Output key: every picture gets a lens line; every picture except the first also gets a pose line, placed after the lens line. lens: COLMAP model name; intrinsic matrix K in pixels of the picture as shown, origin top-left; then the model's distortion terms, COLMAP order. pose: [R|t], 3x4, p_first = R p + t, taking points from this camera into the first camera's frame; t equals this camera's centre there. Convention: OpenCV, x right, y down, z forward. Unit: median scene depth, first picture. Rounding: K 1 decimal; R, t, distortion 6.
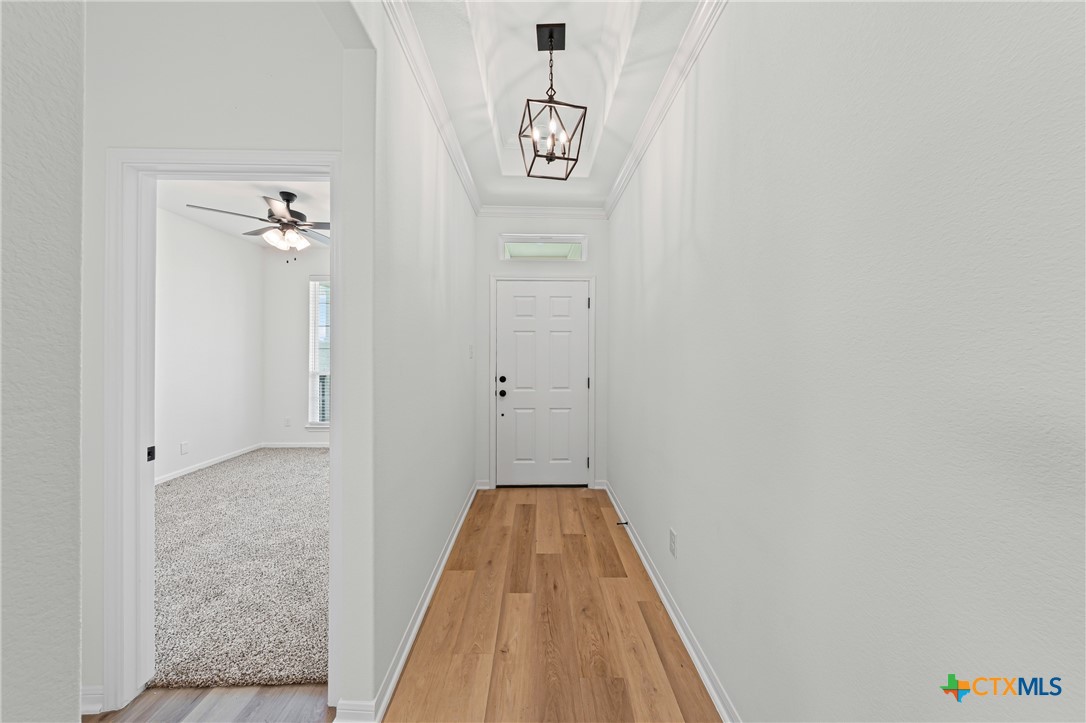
lens RADIAL K [[371.8, 0, 537.7], [0, 371.8, 352.0], [0, 0, 1]] dist [0.000207, 0.000037]
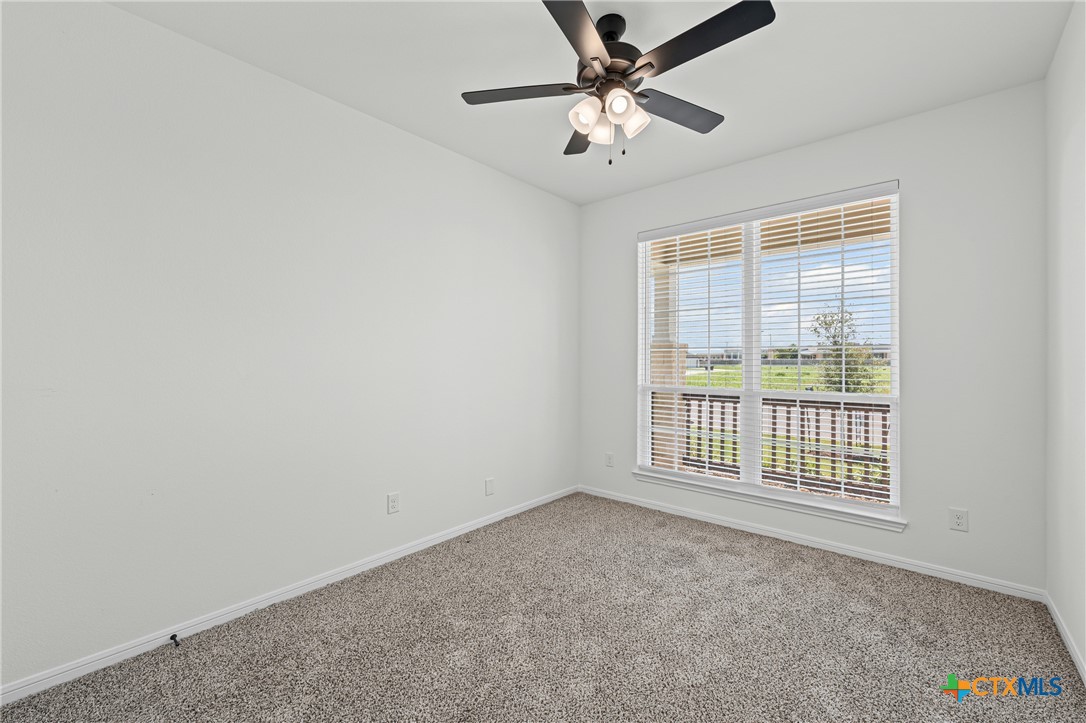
lens RADIAL K [[457.4, 0, 541.2], [0, 457.4, 350.0], [0, 0, 1]] dist [-0.001672, -0.000090]
pose [[0.741040, -0.016974, -0.671246, -0.232440], [-0.000529, 0.999665, -0.025863, 0.014471], [0.671460, 0.019521, 0.740783, 0.340621]]
